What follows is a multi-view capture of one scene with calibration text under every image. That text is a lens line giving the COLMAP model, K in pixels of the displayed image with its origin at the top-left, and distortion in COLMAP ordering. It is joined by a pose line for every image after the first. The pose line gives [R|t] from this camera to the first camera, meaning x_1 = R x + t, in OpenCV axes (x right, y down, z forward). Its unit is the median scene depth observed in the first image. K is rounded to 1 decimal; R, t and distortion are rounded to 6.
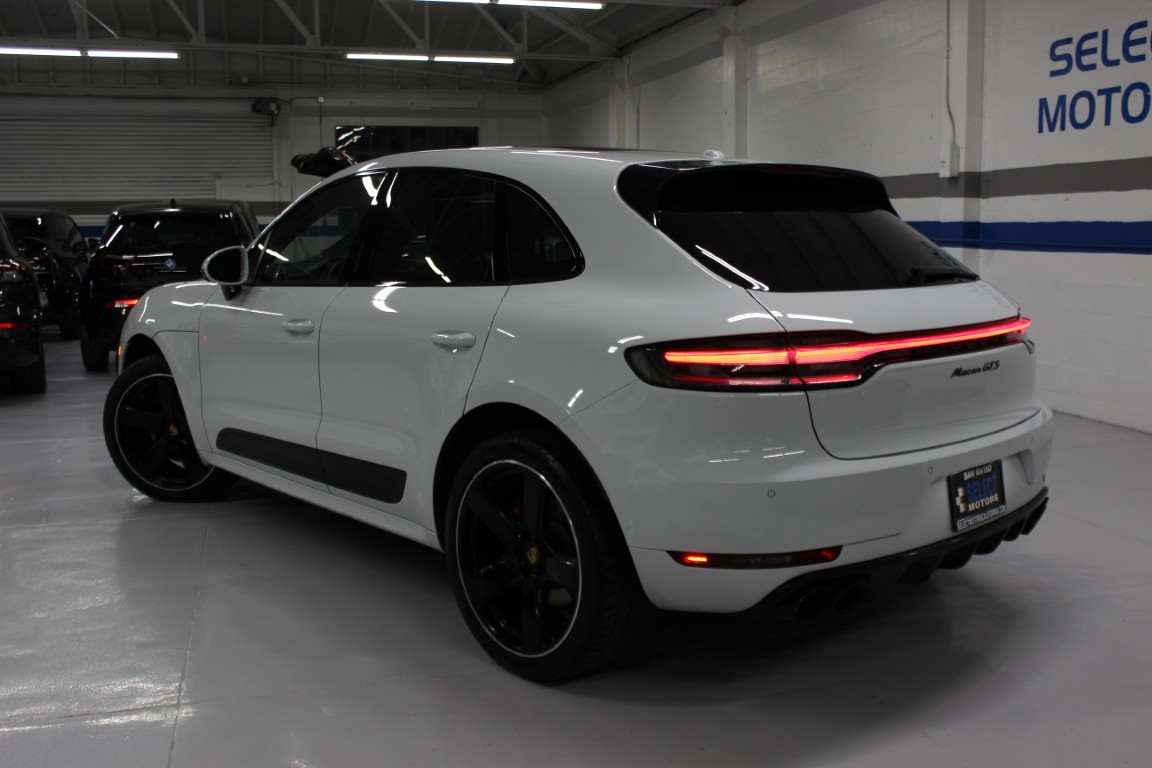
lens RADIAL K [[1082.0, 0, 581.2], [0, 1082.0, 385.6], [0, 0, 1]] dist [-0.172632, 0.135372]
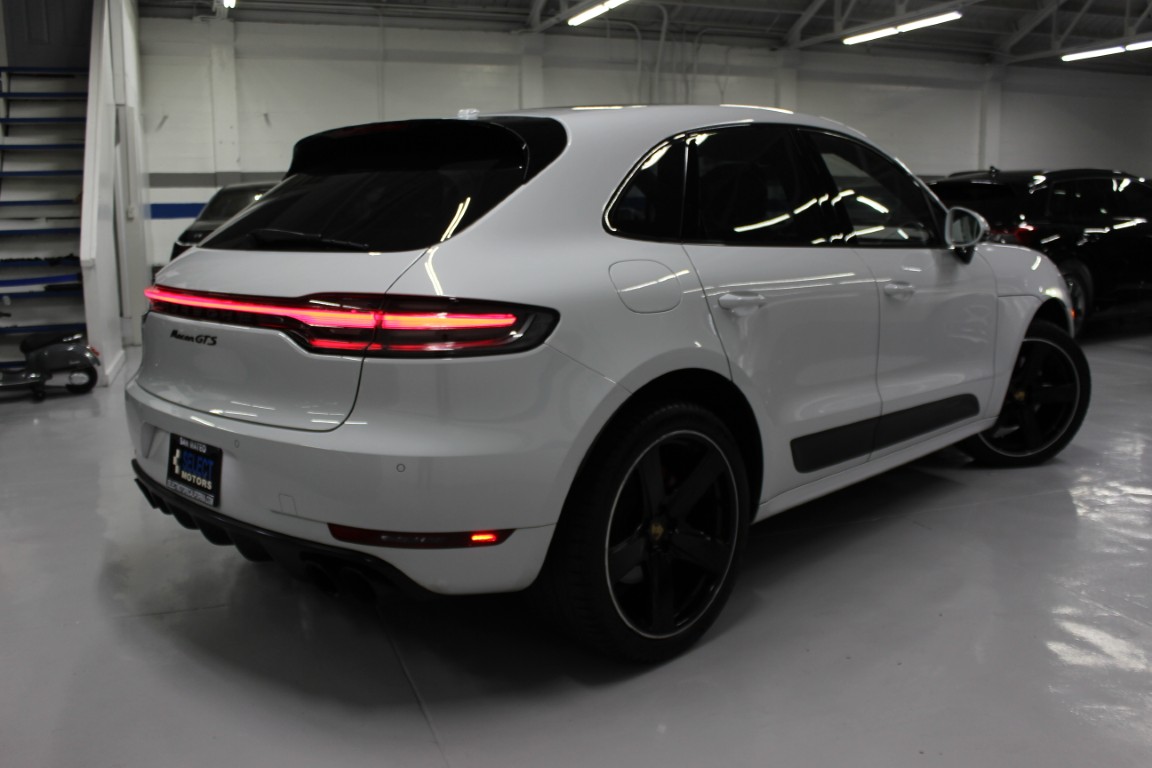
lens RADIAL K [[1032.3, 0, 576.0], [0, 1032.3, 384.0], [0, 0, 1]] dist [-0.160880, 0.159459]
pose [[0.065887, 0.177559, -0.981902, 1.284011], [-0.135535, 0.976513, 0.167490, -0.172393], [0.988579, 0.122047, 0.088405, 1.250956]]
